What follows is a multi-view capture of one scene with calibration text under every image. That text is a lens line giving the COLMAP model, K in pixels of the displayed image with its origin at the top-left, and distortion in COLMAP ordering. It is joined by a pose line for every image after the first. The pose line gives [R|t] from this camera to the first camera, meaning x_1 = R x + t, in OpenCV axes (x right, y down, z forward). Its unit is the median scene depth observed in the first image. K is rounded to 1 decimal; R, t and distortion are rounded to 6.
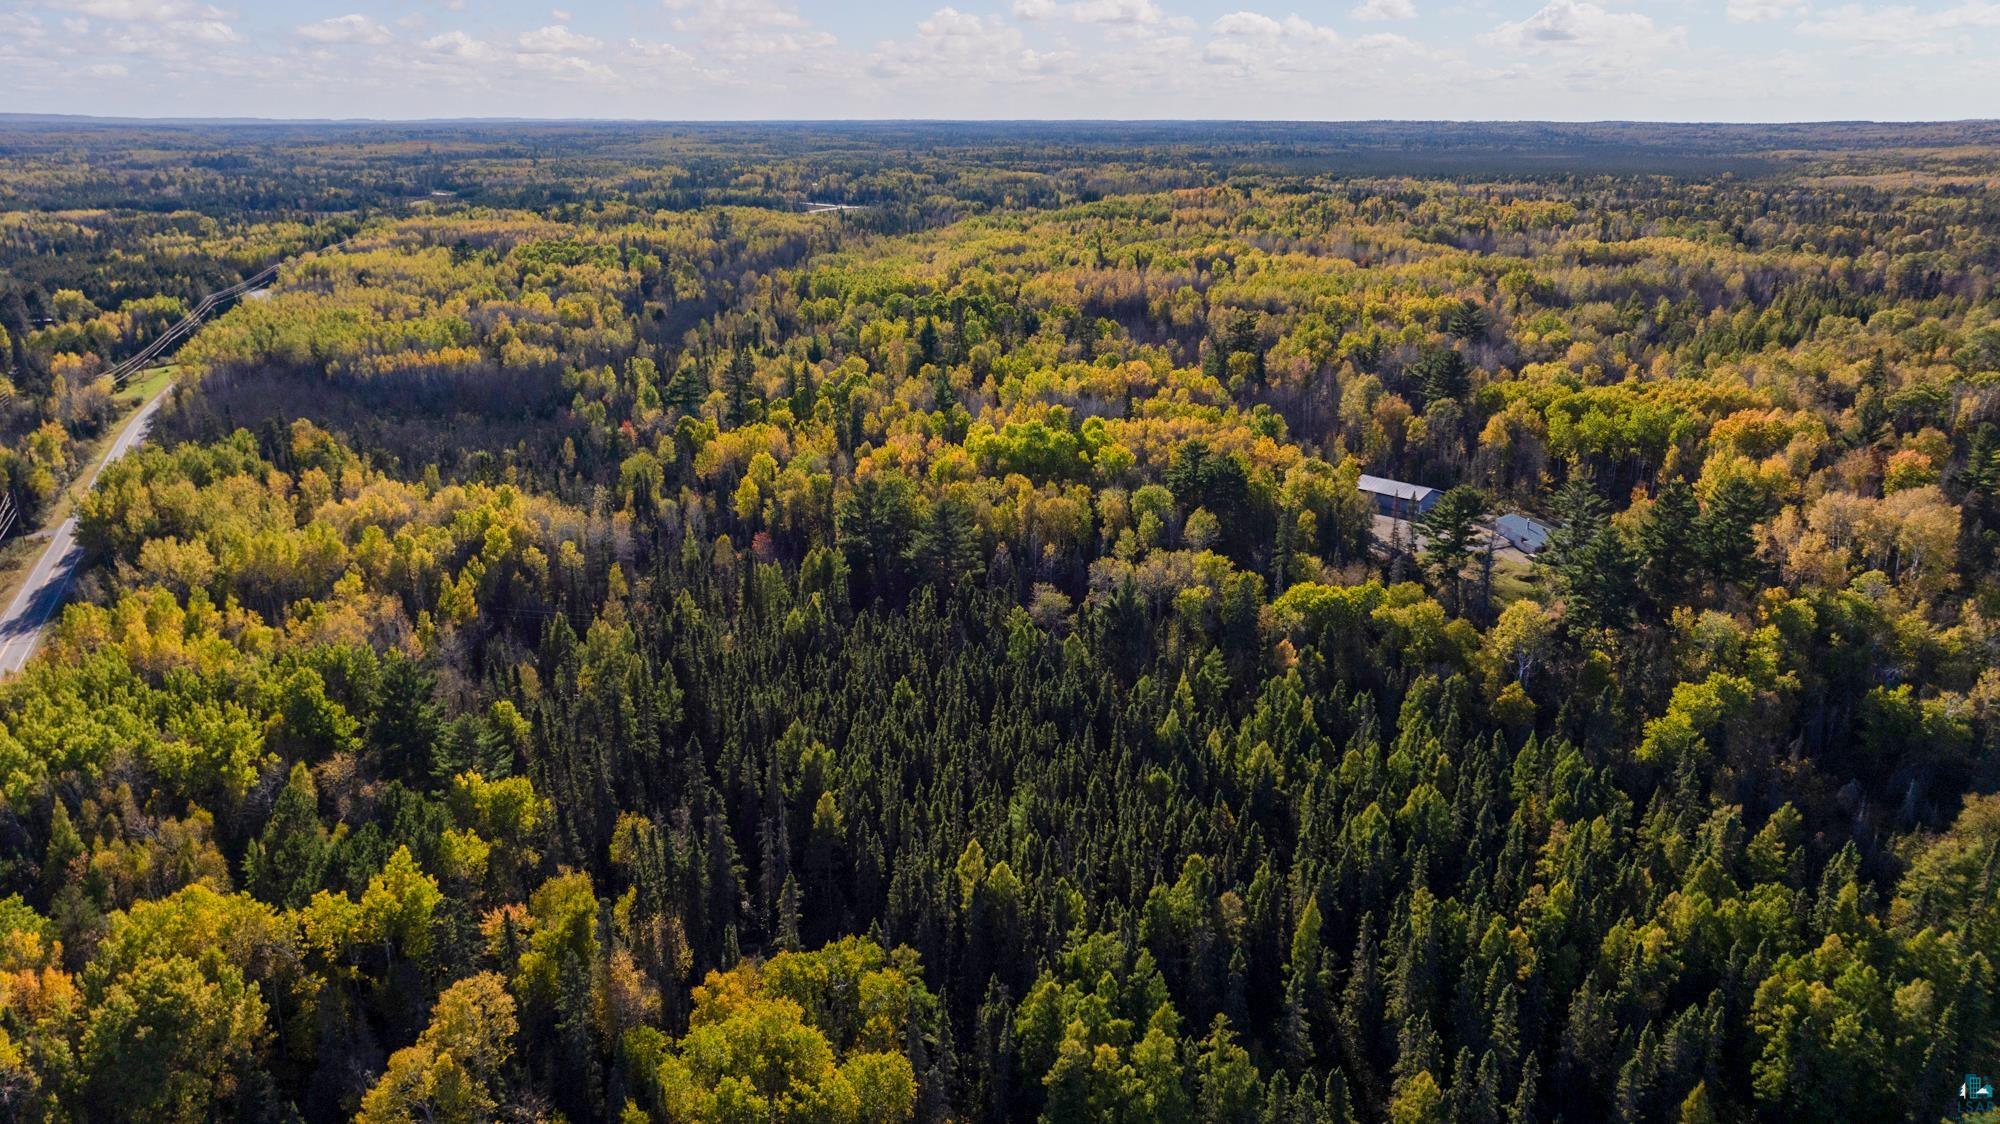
lens RADIAL K [[1413.8, 0, 1000.0], [0, 1413.8, 562.0], [0, 0, 1]] dist [-0.003760, -0.014002]
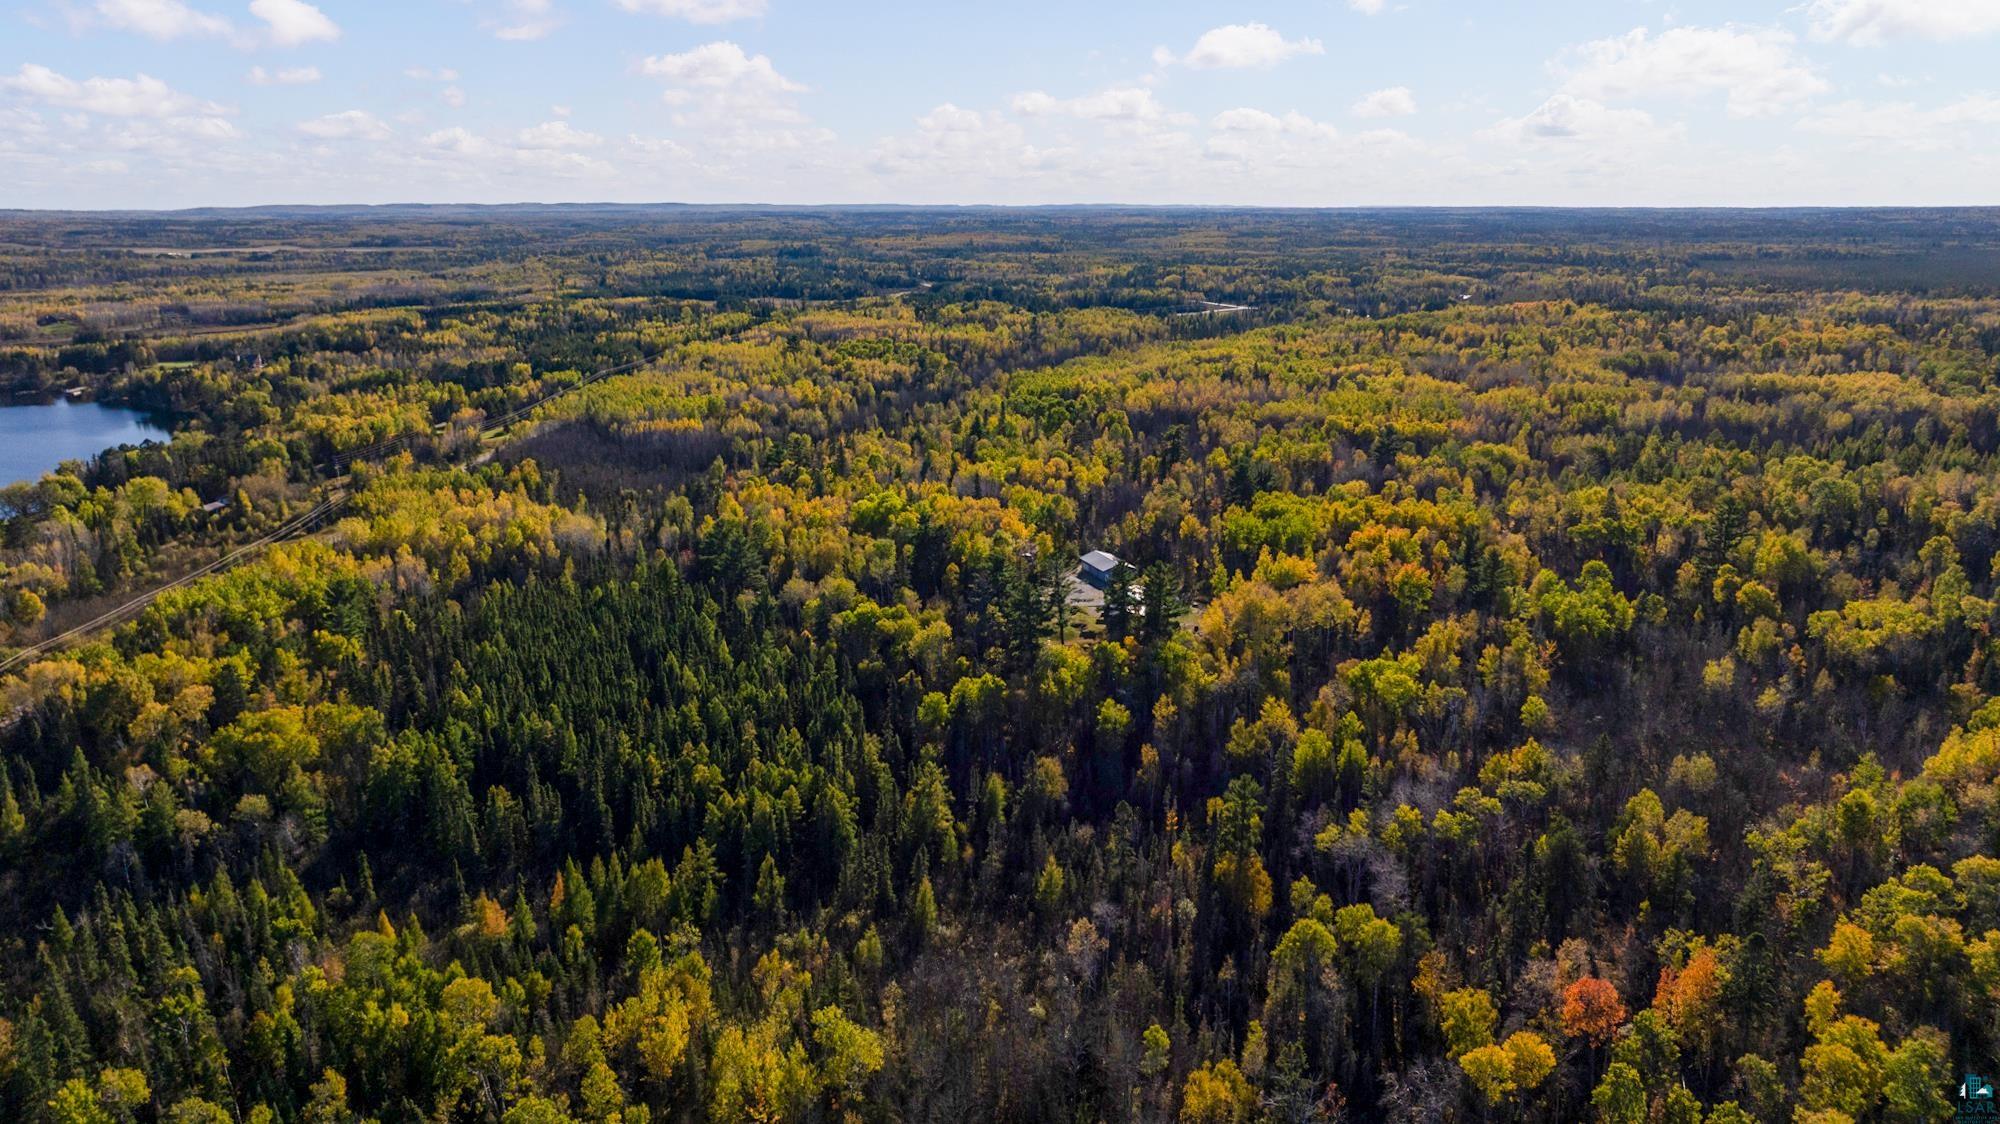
lens RADIAL K [[1413.8, 0, 1000.0], [0, 1413.8, 562.0], [0, 0, 1]] dist [-0.003760, -0.014002]
pose [[0.919632, 0.093013, -0.381608, 0.337952], [-0.114340, 0.992875, -0.033543, -0.000260], [0.375769, 0.074480, 0.923715, -0.125889]]
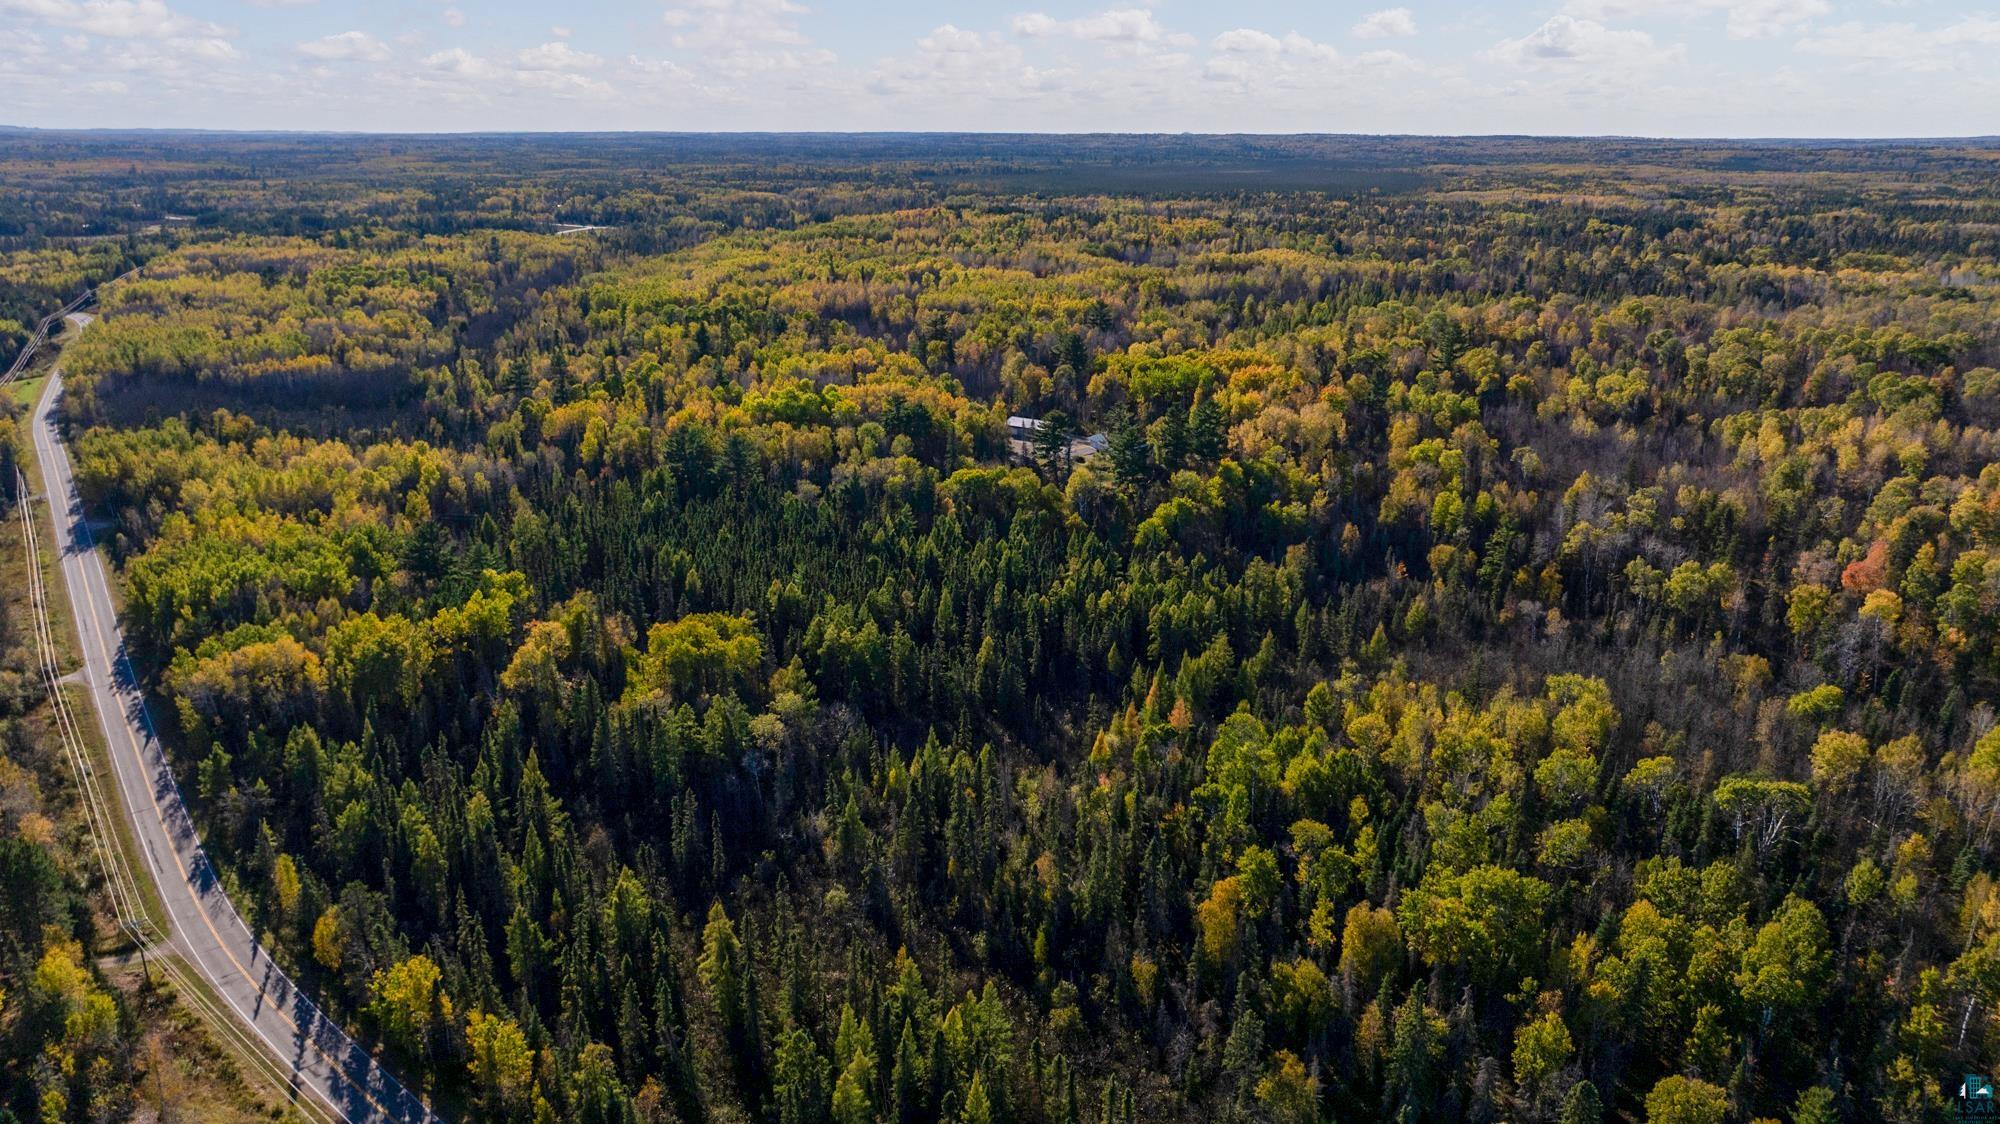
lens RADIAL K [[1420.2, 0, 1000.0], [0, 1420.2, 562.0], [0, 0, 1]] dist [-0.011676, 0.003332]
pose [[0.983434, -0.051233, 0.173875, -0.013393], [0.052672, 0.998605, -0.003667, 0.049138], [-0.173444, 0.012765, 0.984761, -0.242663]]
